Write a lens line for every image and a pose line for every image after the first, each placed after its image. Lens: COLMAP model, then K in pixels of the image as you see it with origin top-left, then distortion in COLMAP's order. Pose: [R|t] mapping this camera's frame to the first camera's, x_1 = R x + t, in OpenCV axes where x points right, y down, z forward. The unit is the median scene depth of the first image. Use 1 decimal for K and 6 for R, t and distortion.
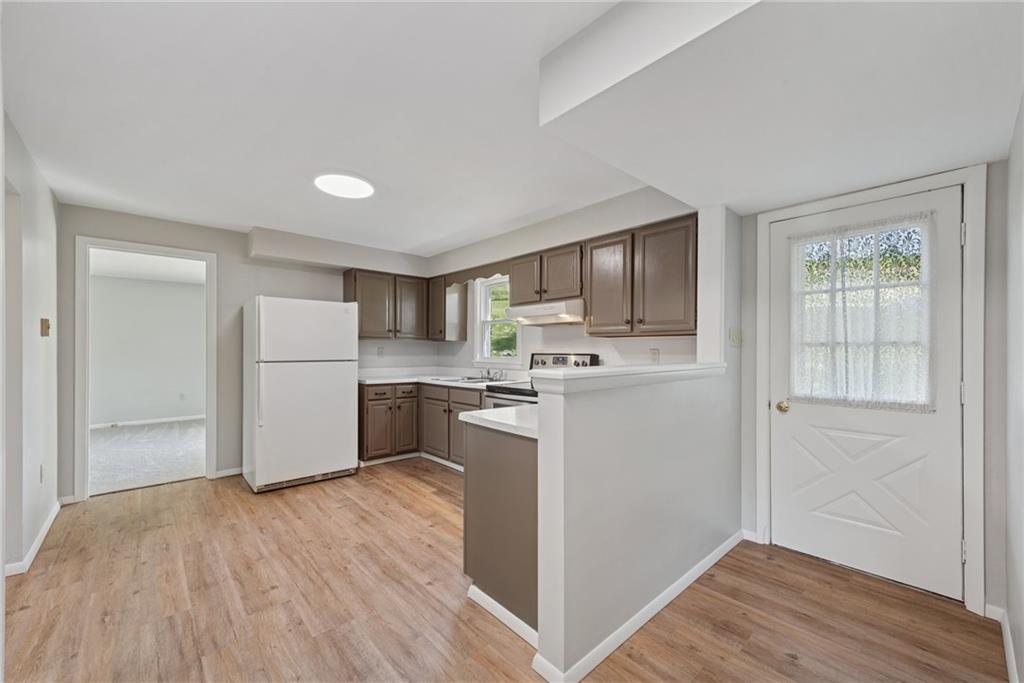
lens RADIAL K [[405.8, 0, 518.3], [0, 405.8, 348.2], [0, 0, 1]] dist [0.000359, -0.000187]
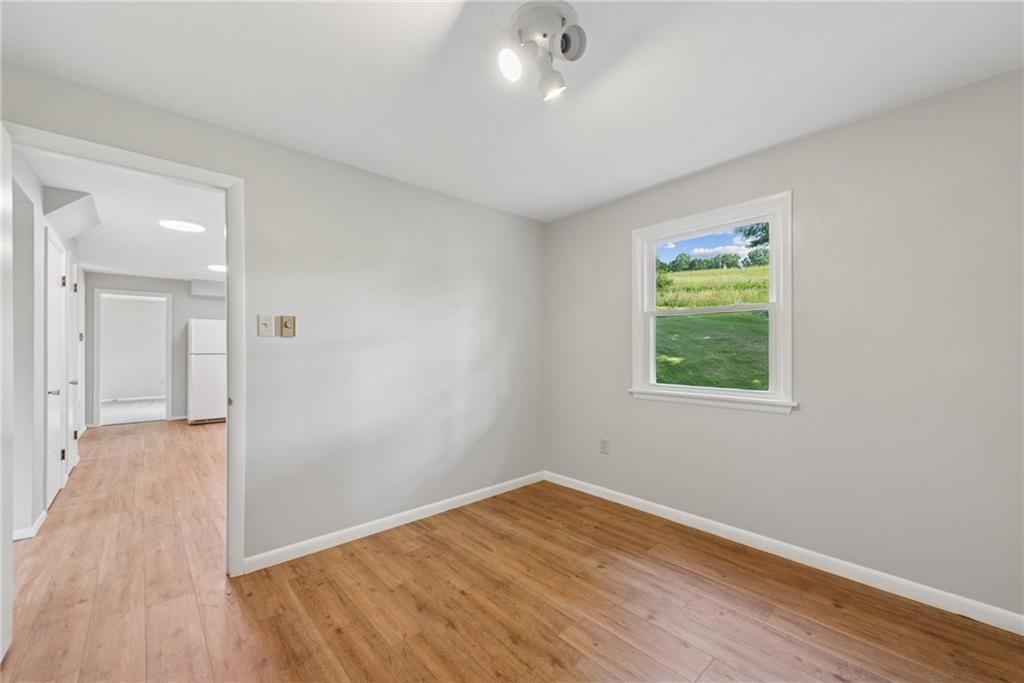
lens RADIAL K [[408.6, 0, 510.5], [0, 408.6, 346.7], [0, 0, 1]] dist [0.002288, 0.000475]
pose [[0.999840, -0.005964, -0.016884, 0.889516], [0.005886, 0.999972, -0.004641, 0.018015], [0.016911, 0.004541, 0.999847, -0.882852]]
